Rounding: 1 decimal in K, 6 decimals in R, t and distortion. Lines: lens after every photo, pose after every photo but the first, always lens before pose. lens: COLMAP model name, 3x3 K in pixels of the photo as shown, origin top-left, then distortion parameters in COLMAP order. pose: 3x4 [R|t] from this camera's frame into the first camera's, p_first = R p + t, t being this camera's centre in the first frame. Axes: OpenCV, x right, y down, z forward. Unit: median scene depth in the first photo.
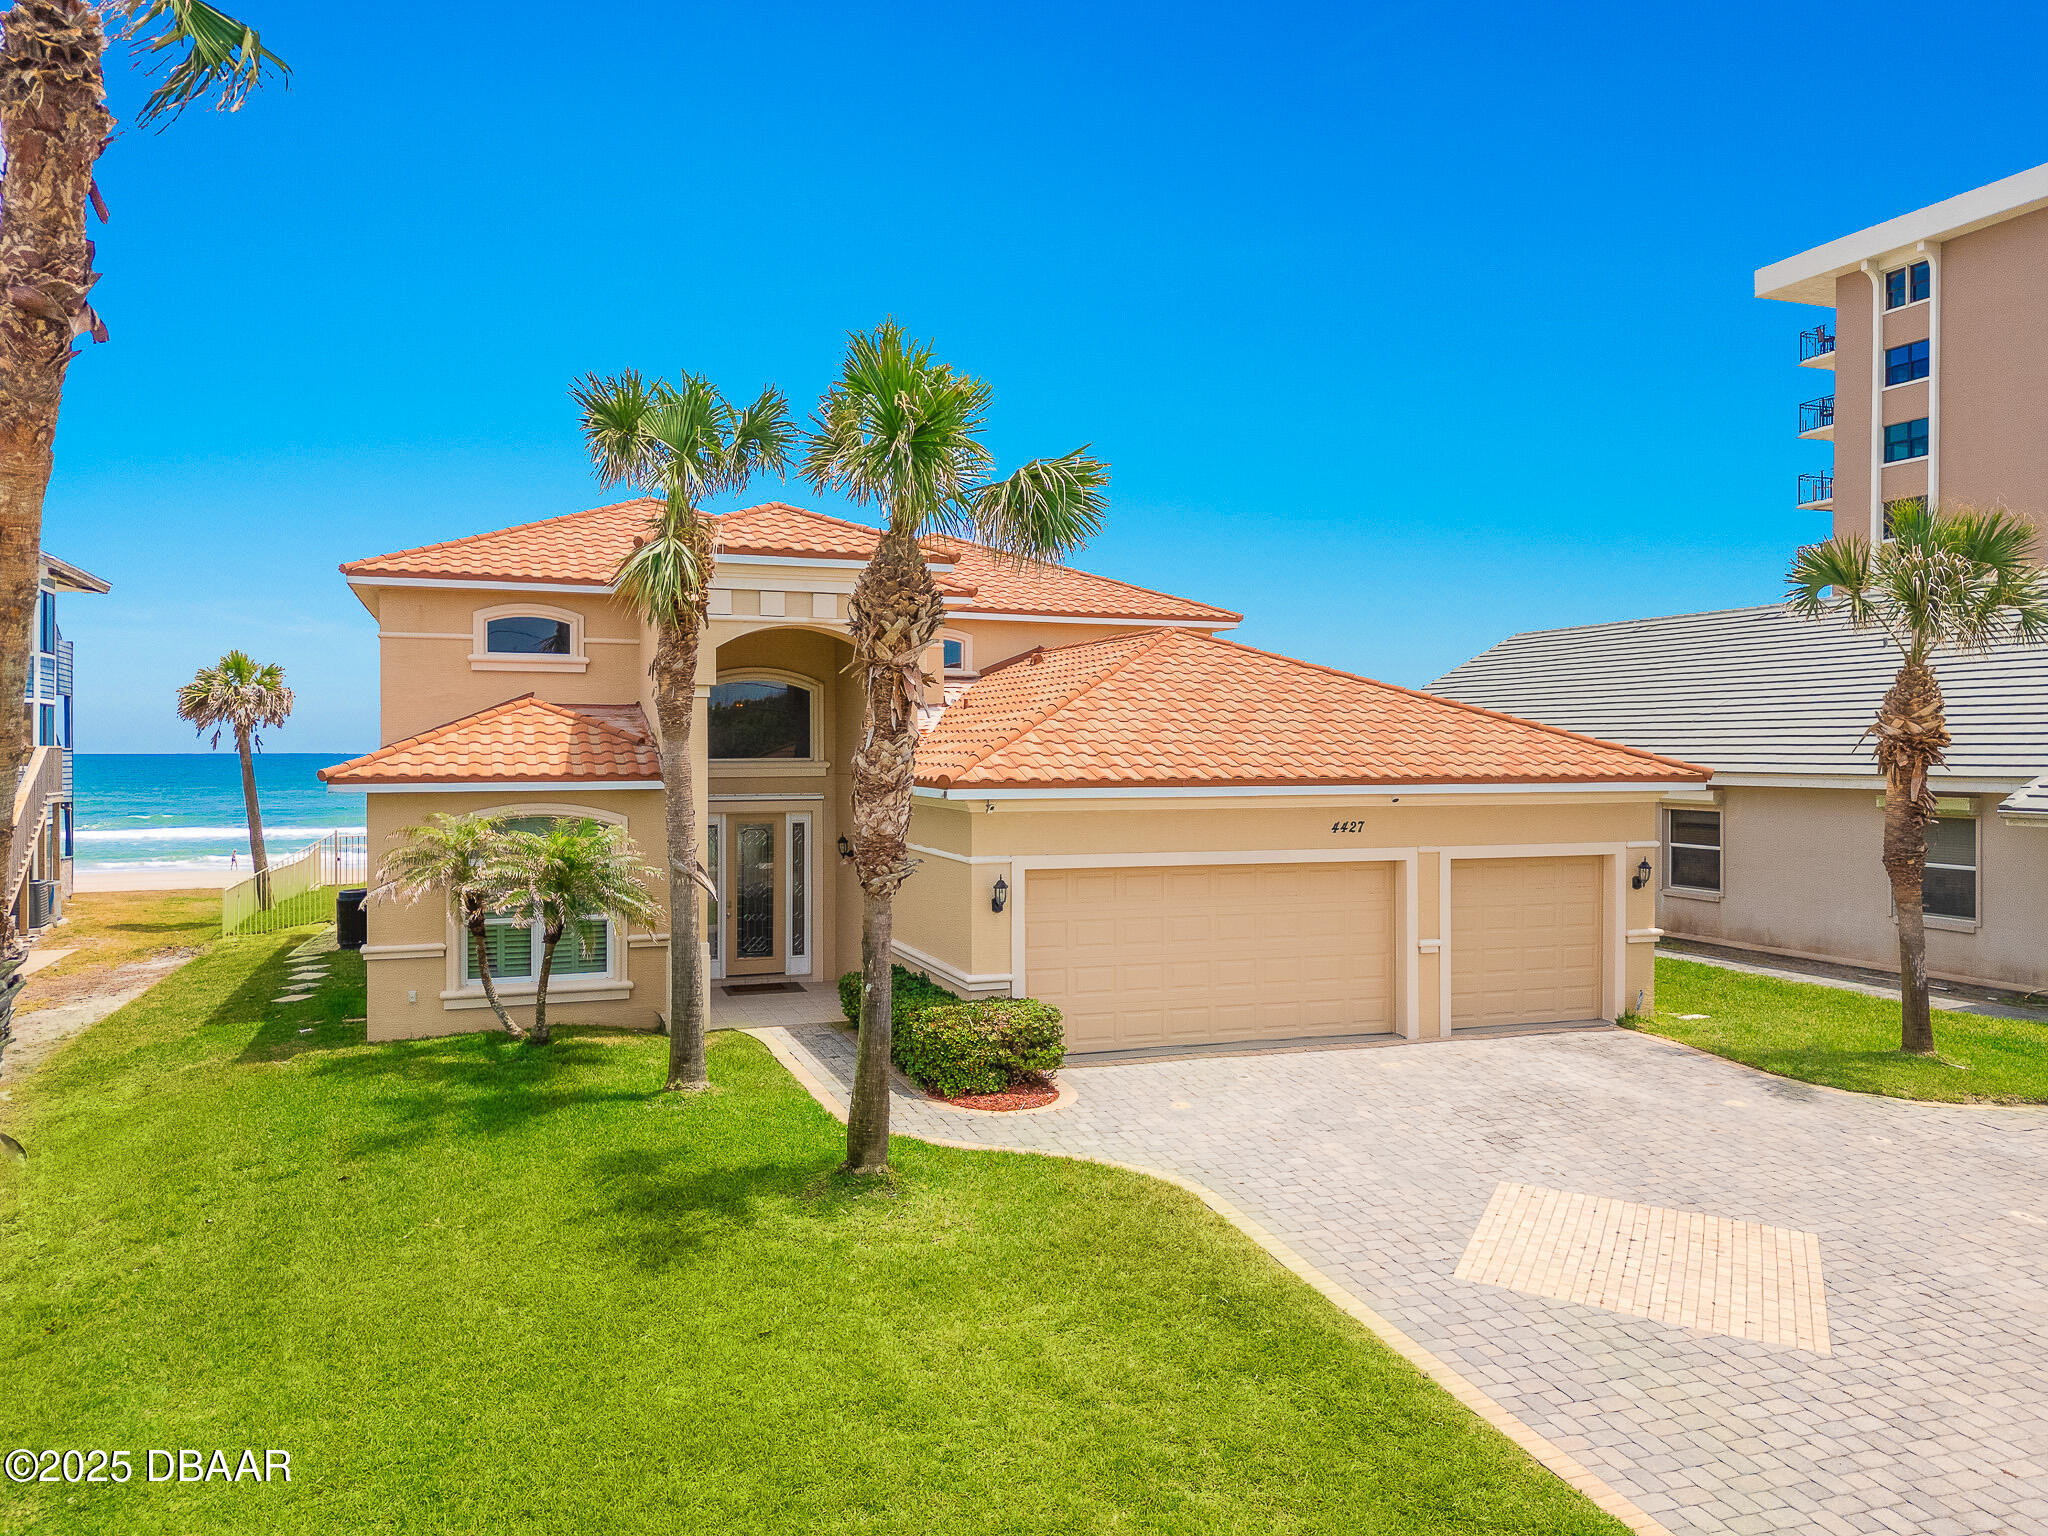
lens RADIAL K [[1511.0, 0, 1024.0], [0, 1511.0, 768.0], [0, 0, 1]] dist [0.069082, -0.057112]
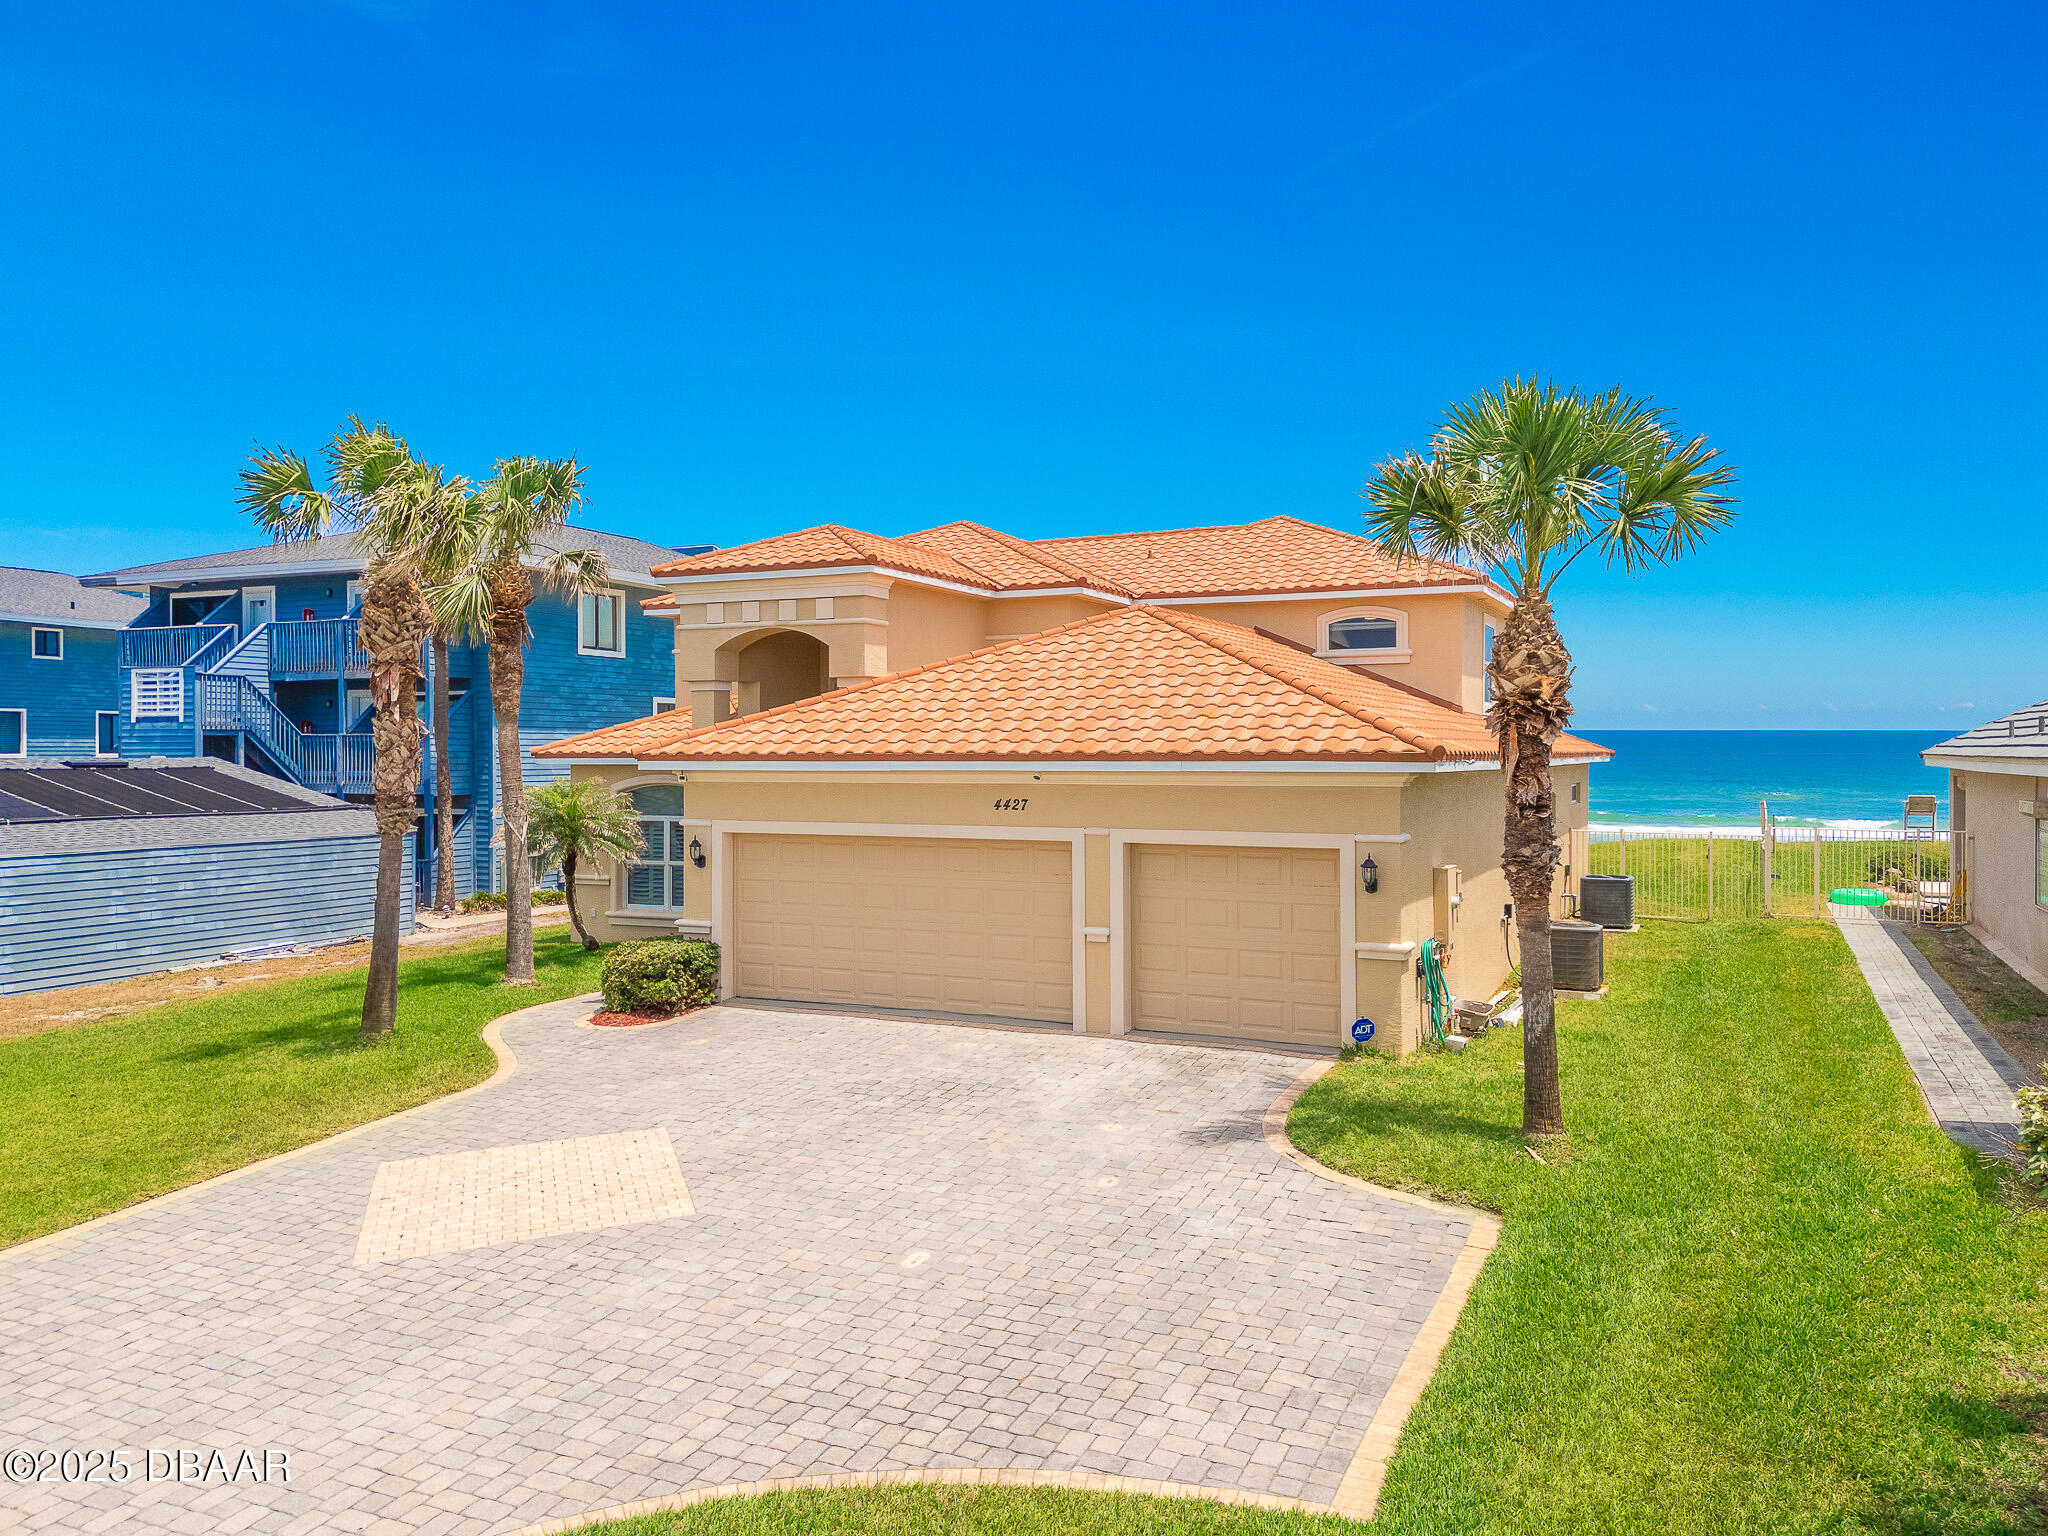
lens RADIAL K [[1522.1, 0, 1024.0], [0, 1522.1, 768.0], [0, 0, 1]] dist [0.063207, -0.046600]
pose [[0.707354, 0.007465, -0.706820, 0.998480], [-0.007333, 0.999968, 0.003223, 0.013297], [0.706822, 0.002903, 0.707386, 0.343517]]
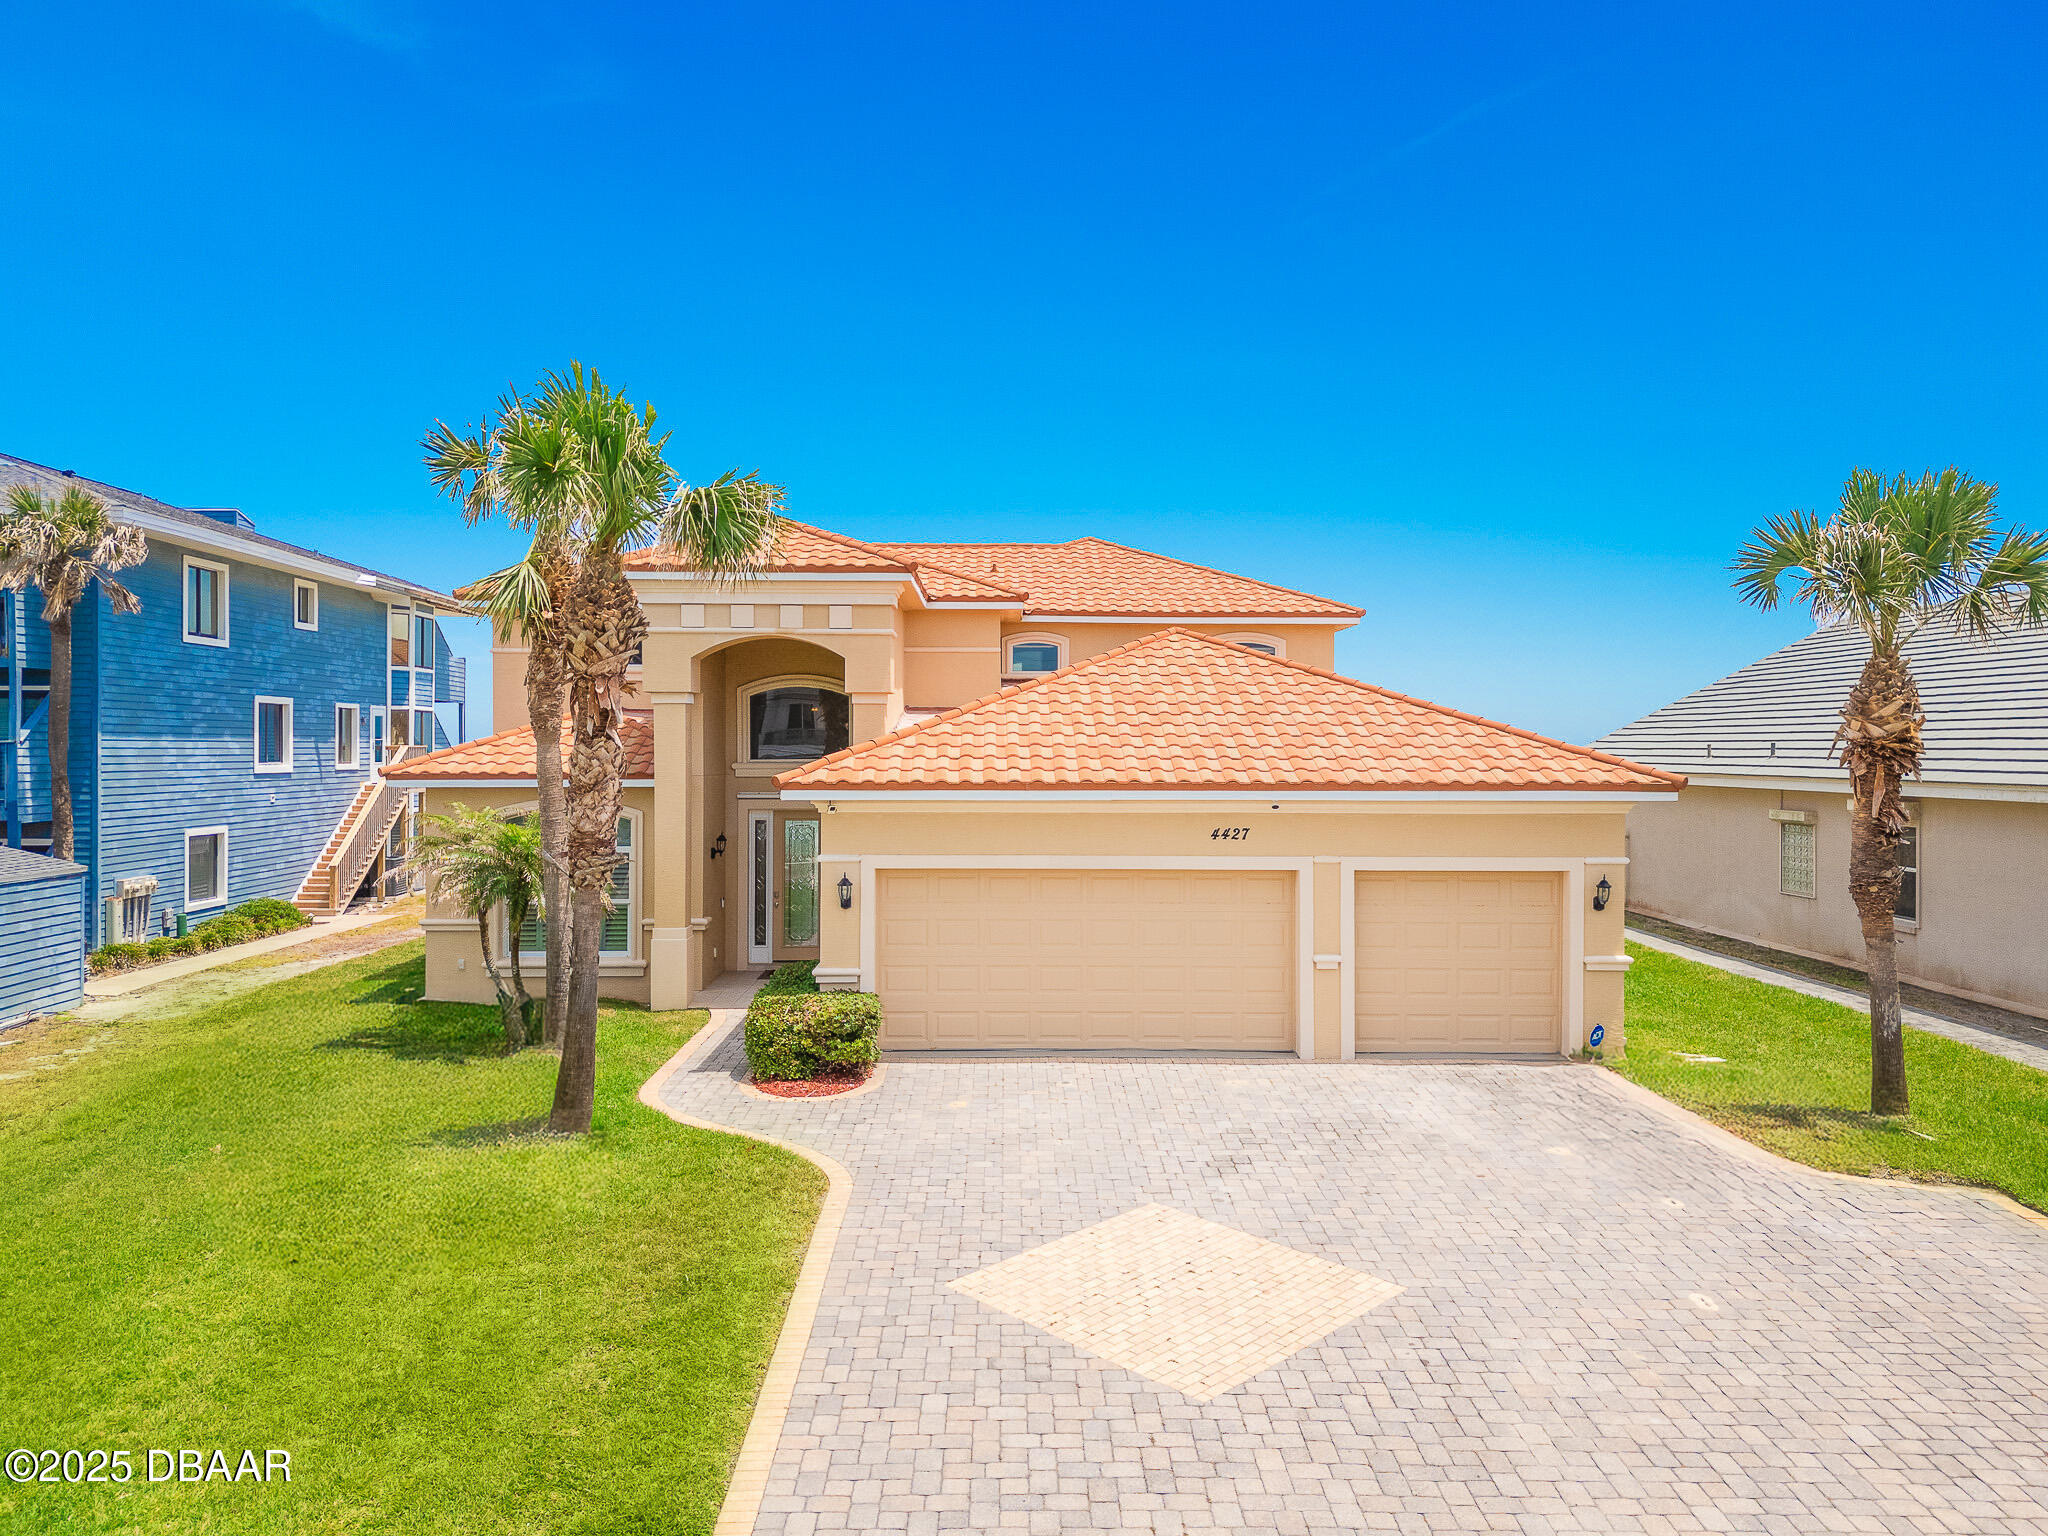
lens RADIAL K [[1522.1, 0, 1024.0], [0, 1522.1, 768.0], [0, 0, 1]] dist [0.063207, -0.046600]
pose [[0.945979, 0.006952, -0.324153, 0.441547], [-0.006814, 0.999976, 0.001562, -0.003916], [0.324156, 0.000731, 0.946003, 0.047266]]
